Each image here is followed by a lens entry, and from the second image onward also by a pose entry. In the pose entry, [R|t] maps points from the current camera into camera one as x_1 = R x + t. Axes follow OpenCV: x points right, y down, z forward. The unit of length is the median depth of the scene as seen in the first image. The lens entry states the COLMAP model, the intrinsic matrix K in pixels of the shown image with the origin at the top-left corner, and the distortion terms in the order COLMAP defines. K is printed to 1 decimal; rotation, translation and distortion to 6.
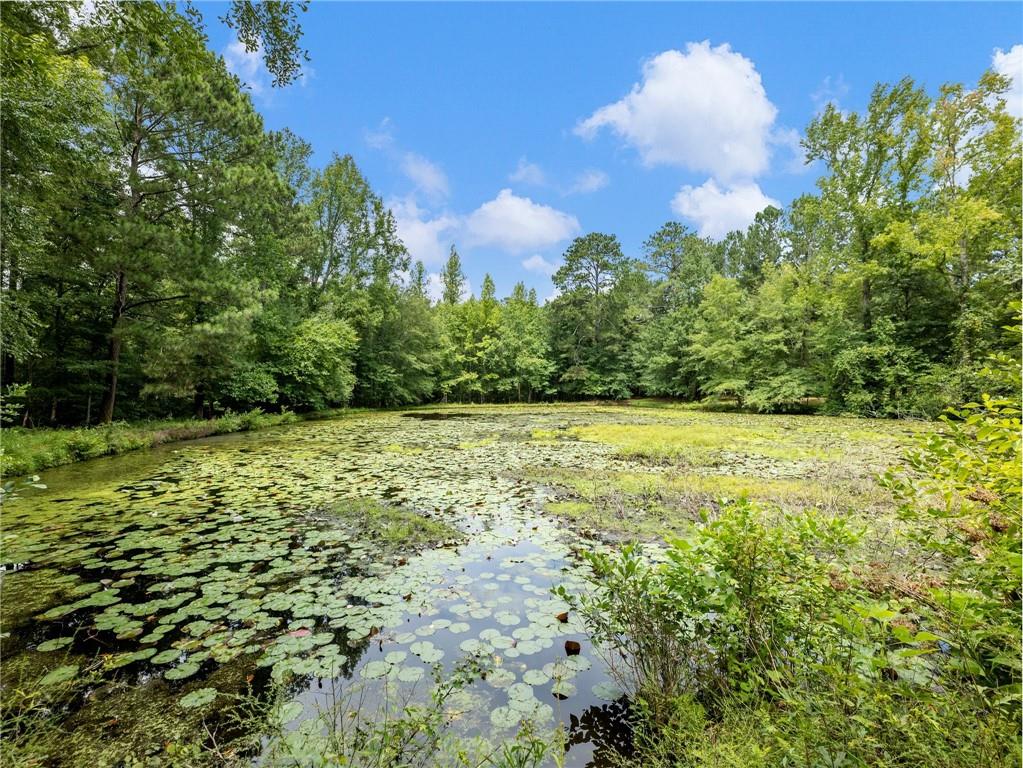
lens RADIAL K [[473.0, 0, 511.5], [0, 473.0, 384.0], [0, 0, 1]] dist [-0.000424, 0.000103]
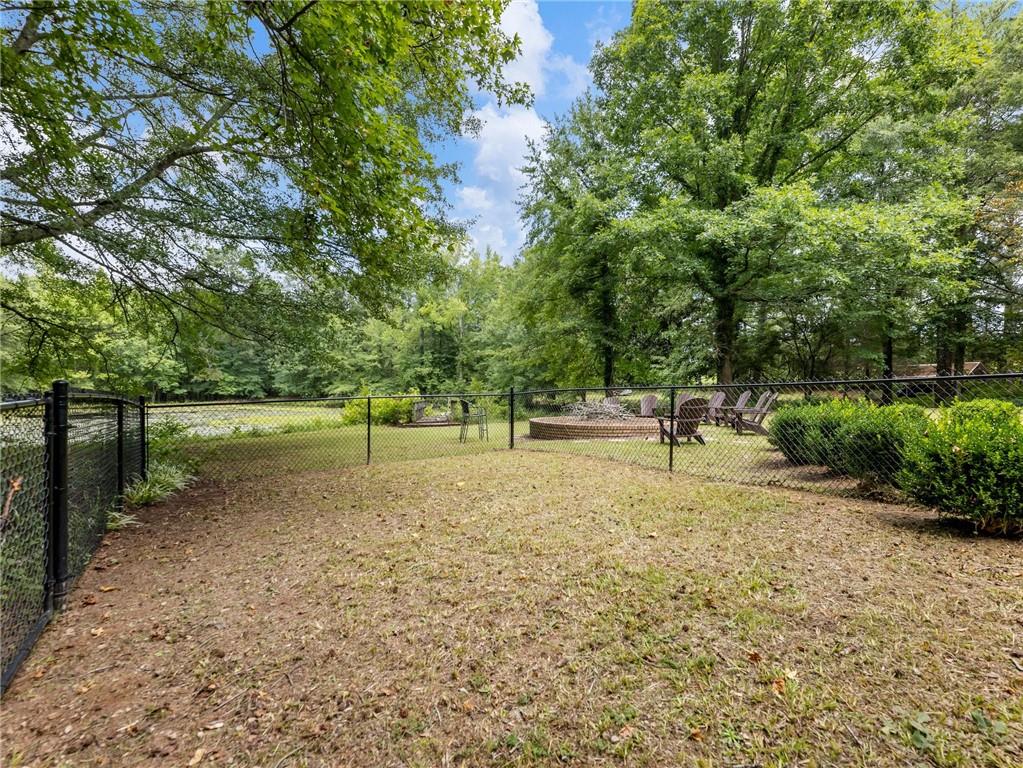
lens RADIAL K [[472.2, 0, 511.5], [0, 472.2, 384.0], [0, 0, 1]] dist [0.003013, 0.000245]
pose [[0.738732, 0.016212, 0.673804, -0.099310], [-0.017197, 0.999839, -0.005203, -0.010235], [-0.673779, -0.007743, 0.738892, -0.313404]]
